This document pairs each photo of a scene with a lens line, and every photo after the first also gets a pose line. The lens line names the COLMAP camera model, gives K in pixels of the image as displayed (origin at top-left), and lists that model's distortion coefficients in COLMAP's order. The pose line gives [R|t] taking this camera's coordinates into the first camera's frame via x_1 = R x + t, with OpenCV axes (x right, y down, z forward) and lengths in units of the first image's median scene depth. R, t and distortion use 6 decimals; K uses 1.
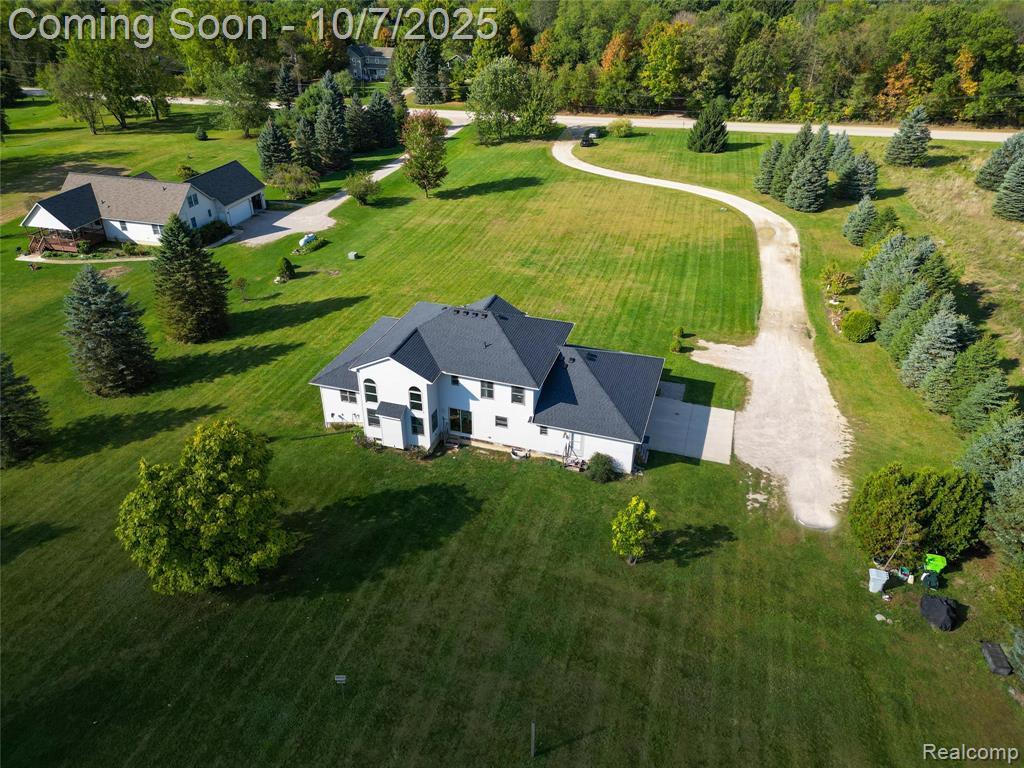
lens RADIAL K [[719.5, 0, 512.0], [0, 719.5, 384.0], [0, 0, 1]] dist [0.067332, -0.049765]
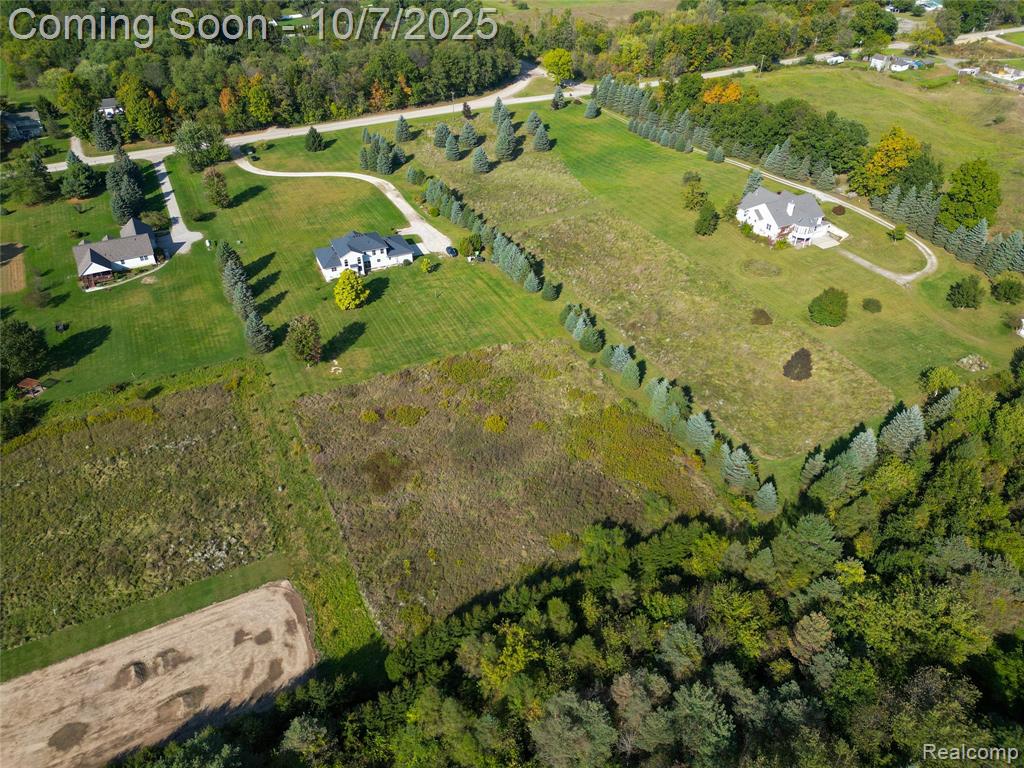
lens RADIAL K [[719.5, 0, 512.0], [0, 719.5, 384.0], [0, 0, 1]] dist [0.067332, -0.049765]
pose [[0.742221, -0.403753, 0.534876, -1.049363], [0.344937, 0.914457, 0.211629, 0.049359], [-0.574567, 0.027423, 0.817998, -1.468662]]
